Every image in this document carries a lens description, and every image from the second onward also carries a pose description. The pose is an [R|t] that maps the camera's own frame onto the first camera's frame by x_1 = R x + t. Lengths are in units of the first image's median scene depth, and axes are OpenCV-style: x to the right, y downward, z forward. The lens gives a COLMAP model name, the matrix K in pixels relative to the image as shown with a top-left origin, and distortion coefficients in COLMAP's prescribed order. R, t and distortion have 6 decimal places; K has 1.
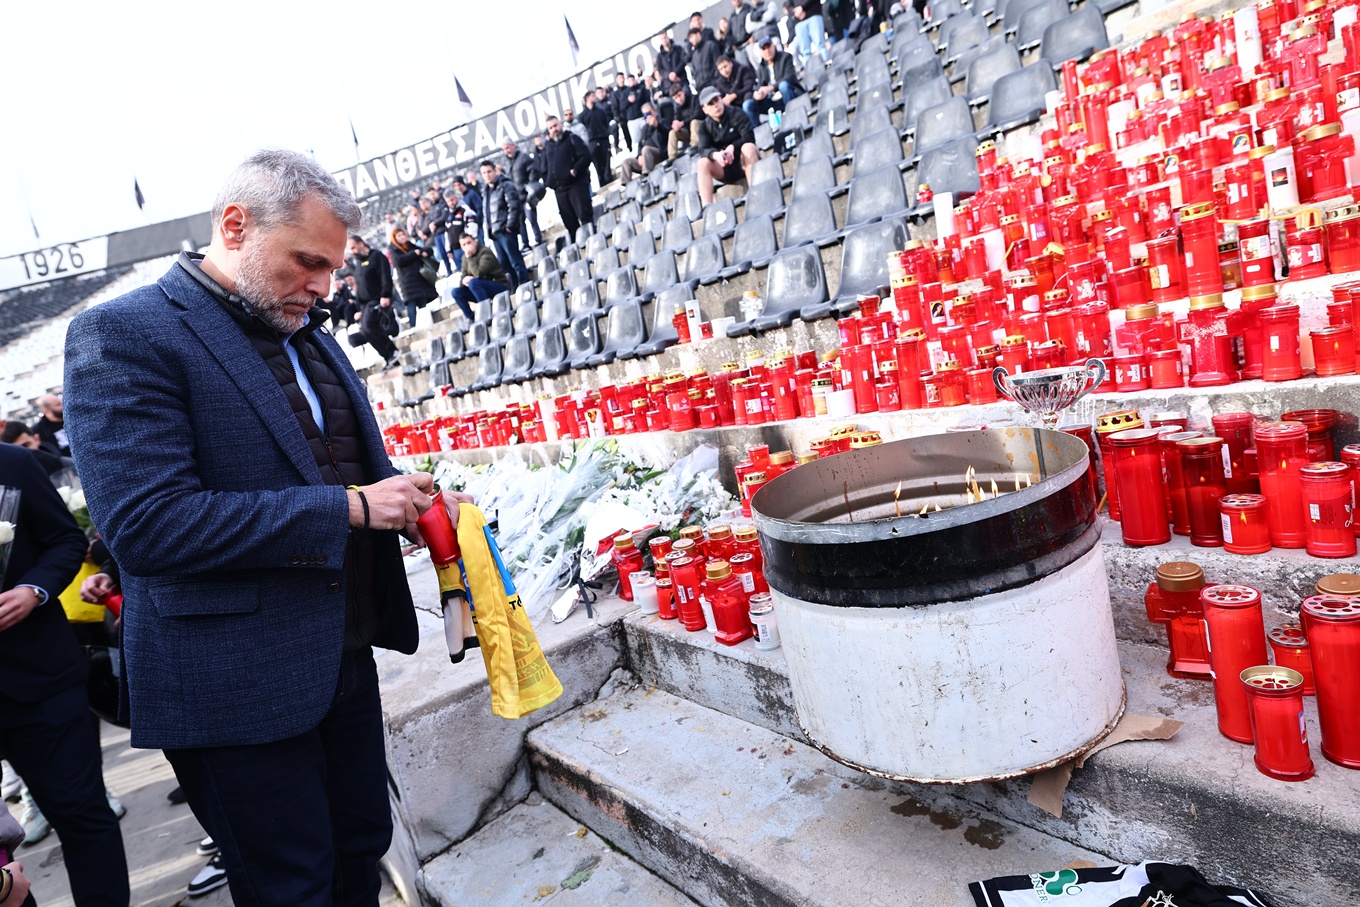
lens RADIAL K [[764.0, 0, 680.0], [0, 764.0, 453.5], [0, 0, 1]] dist [-0.002087, -0.001291]
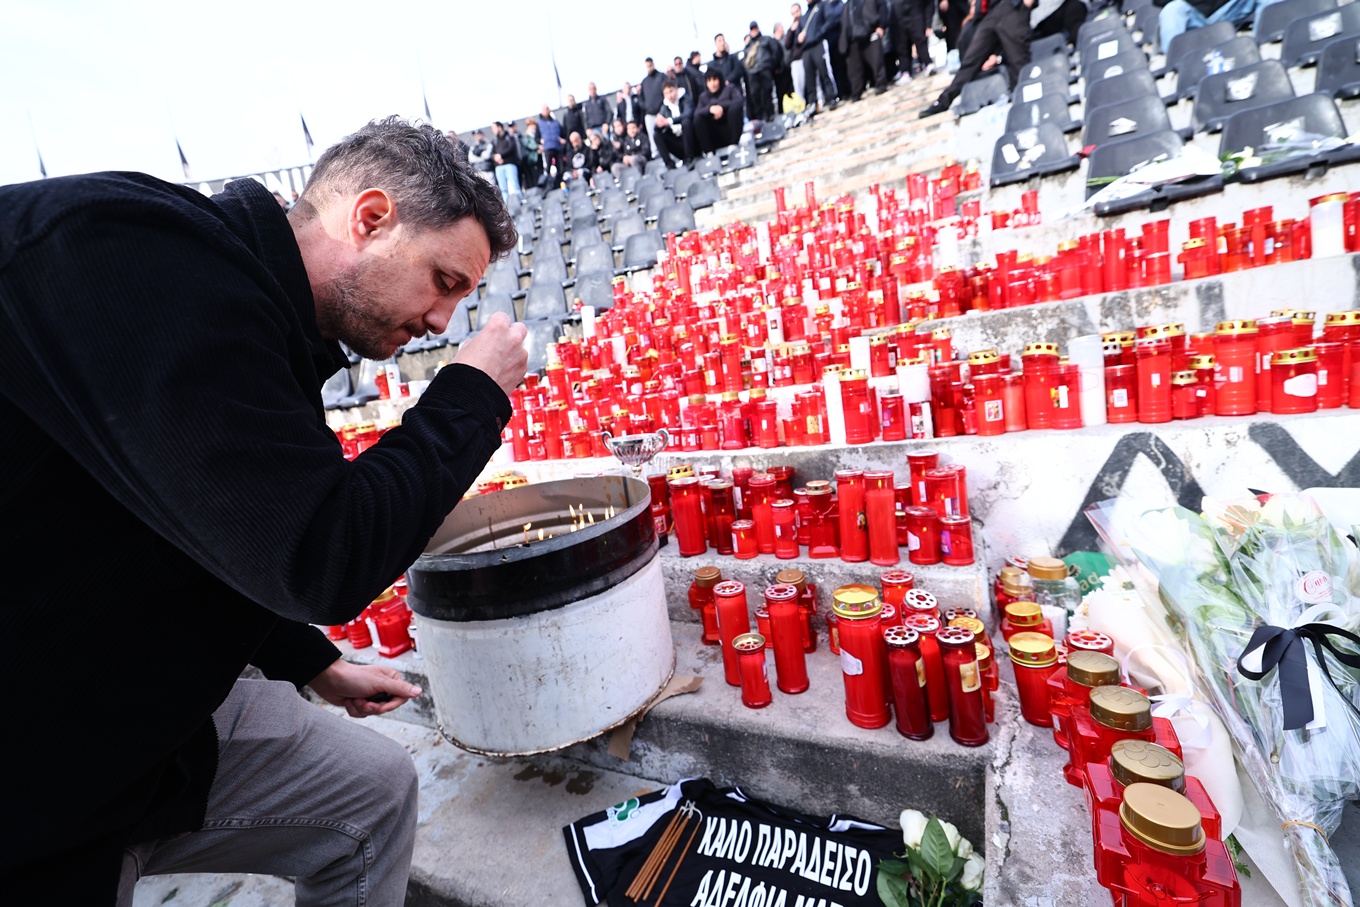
lens RADIAL K [[564.8, 0, 680.0], [0, 564.8, 453.5], [0, 0, 1]] dist [-0.003727, -0.000140]
pose [[0.896171, 0.025066, 0.443000, 0.060153], [0.002423, 0.998112, -0.061379, -0.007096], [-0.443702, 0.056080, 0.894418, 0.008195]]
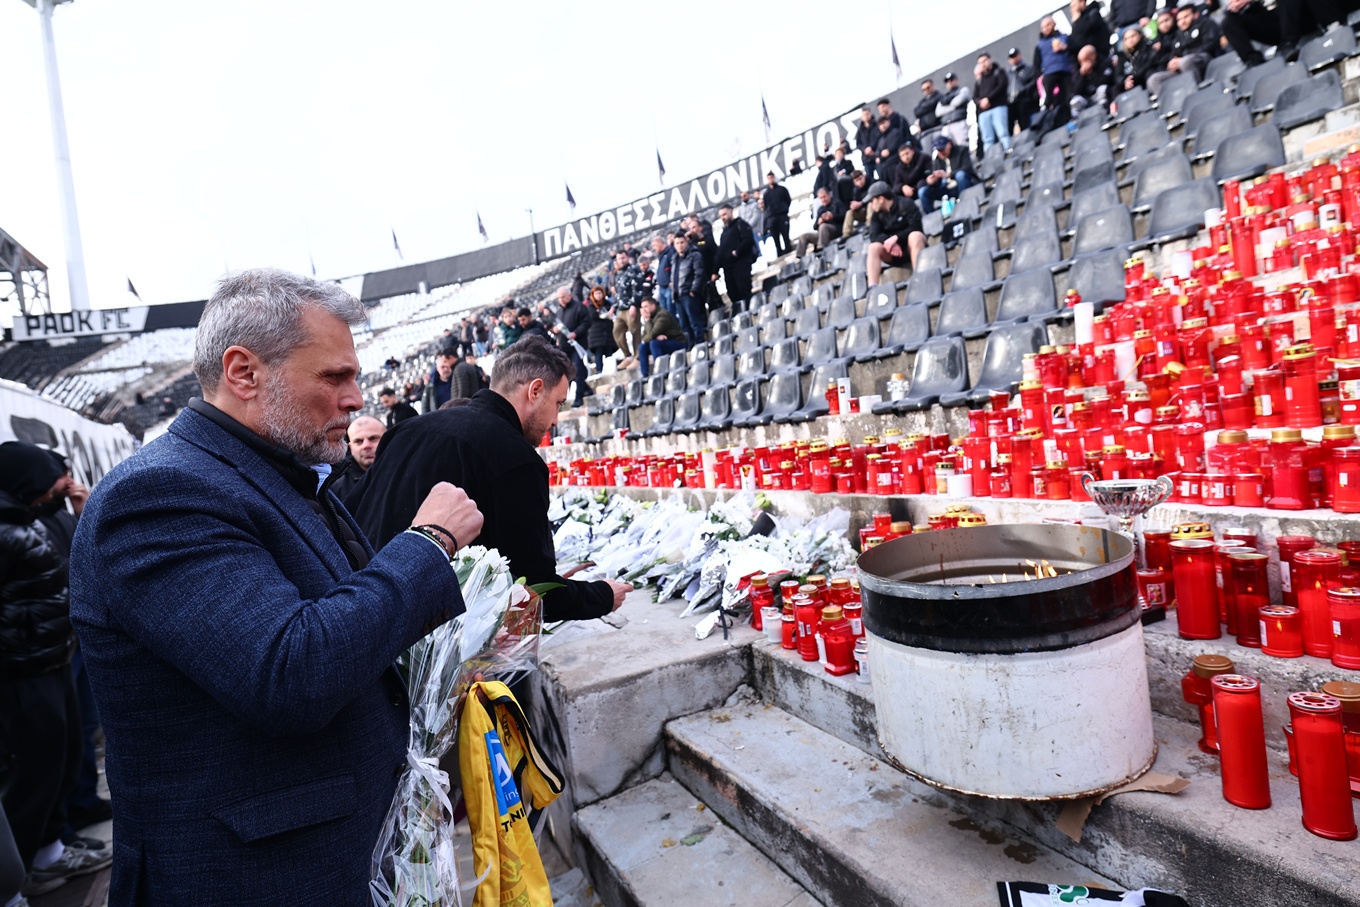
lens RADIAL K [[726.5, 0, 680.0], [0, 726.5, 453.5], [0, 0, 1]] dist [0.007489, -0.000420]
pose [[0.973425, 0.096302, -0.207773, 0.025306], [-0.109399, 0.992612, -0.052465, -0.011321], [0.201186, 0.073801, 0.976769, -0.177954]]
